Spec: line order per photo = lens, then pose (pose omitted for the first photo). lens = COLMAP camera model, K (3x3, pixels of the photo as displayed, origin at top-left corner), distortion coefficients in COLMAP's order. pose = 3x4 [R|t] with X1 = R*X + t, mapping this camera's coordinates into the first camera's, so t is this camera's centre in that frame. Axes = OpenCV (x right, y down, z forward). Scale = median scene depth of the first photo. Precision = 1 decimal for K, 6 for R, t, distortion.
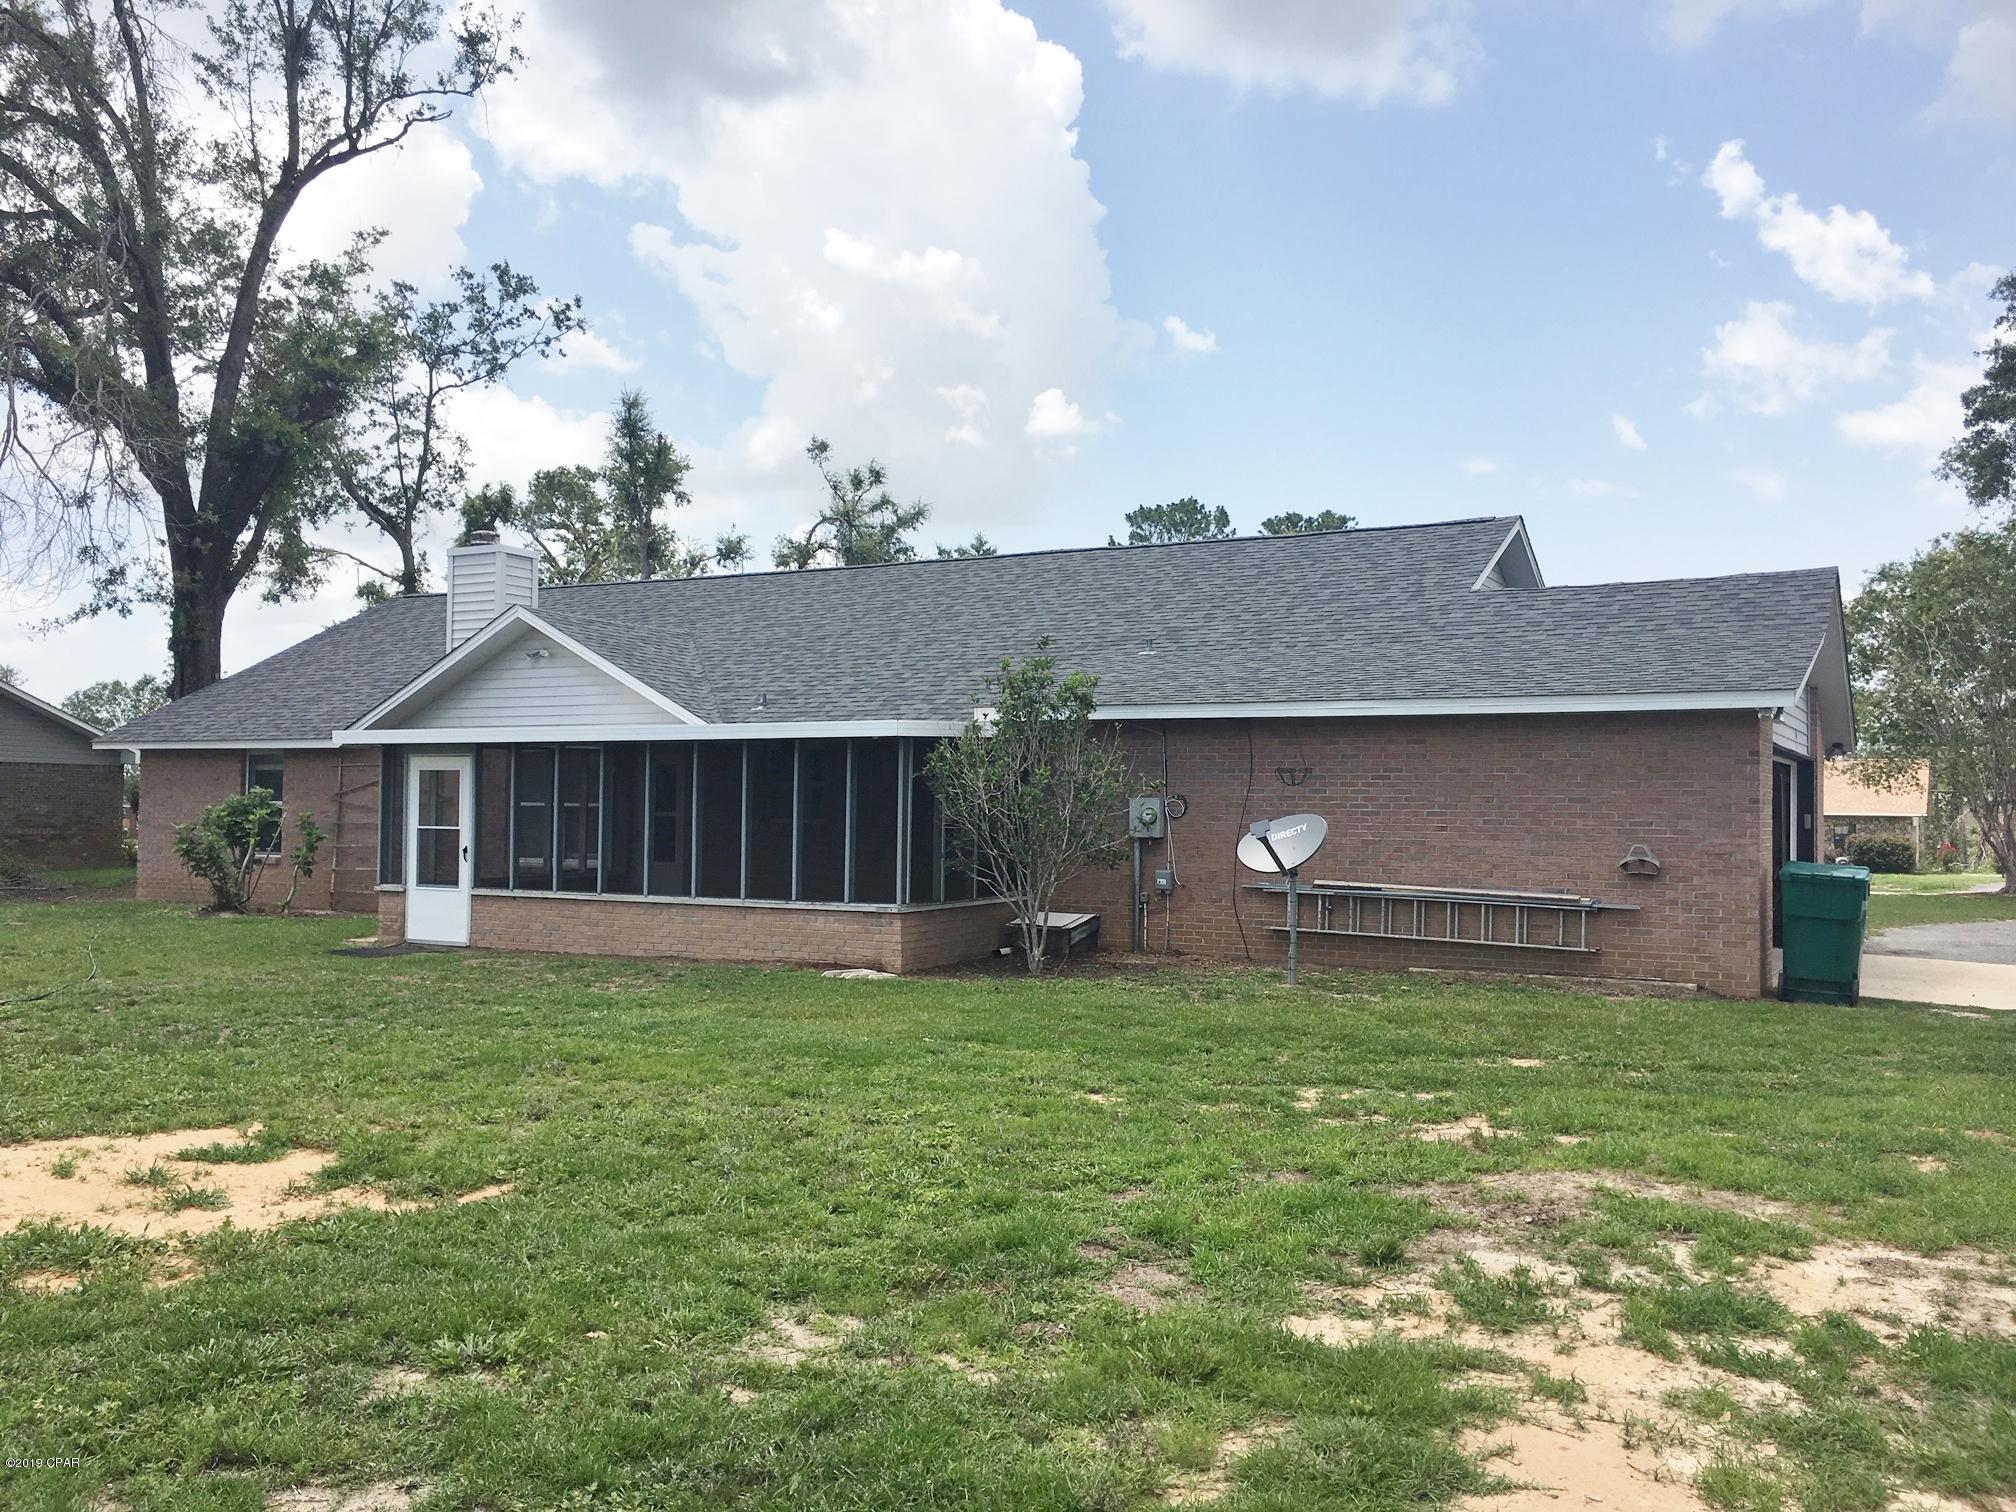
lens RADIAL K [[1705.6, 0, 1011.1], [0, 1705.6, 761.9], [0, 0, 1]] dist [0.042606, -0.005256]
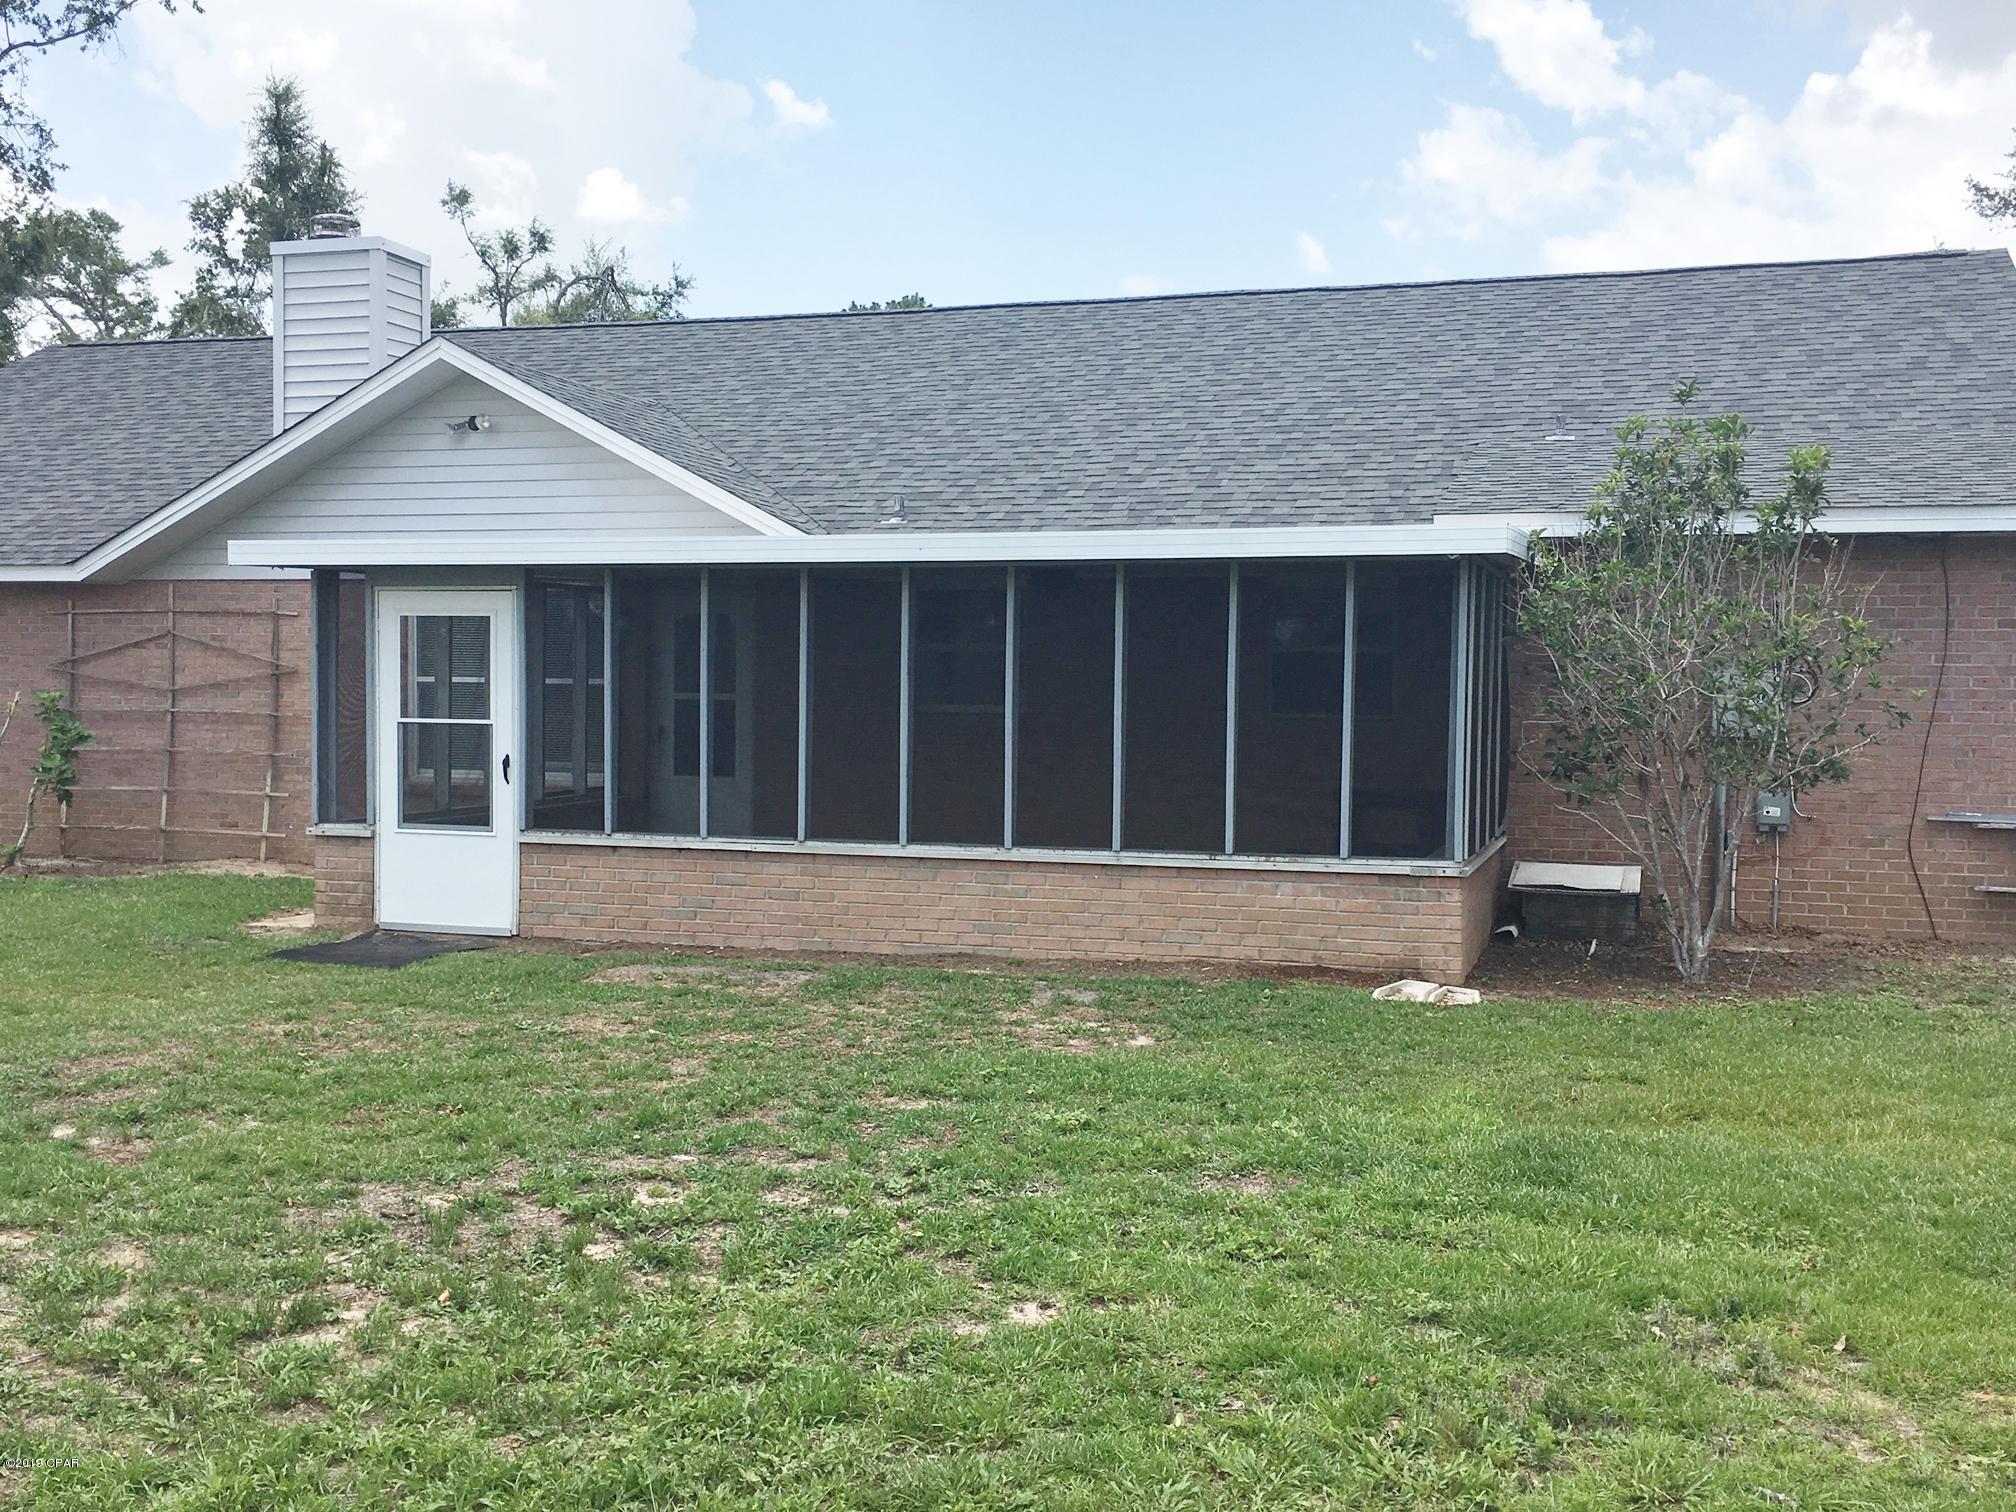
lens RADIAL K [[2080.3, 0, 1004.6], [0, 2080.3, 755.8], [0, 0, 1]] dist [0.024417, 0.000000]
pose [[0.980814, -0.003832, 0.194907, -0.290371], [-0.007486, 0.998329, 0.057297, 0.010226], [-0.194801, -0.057657, 0.979147, 0.315004]]
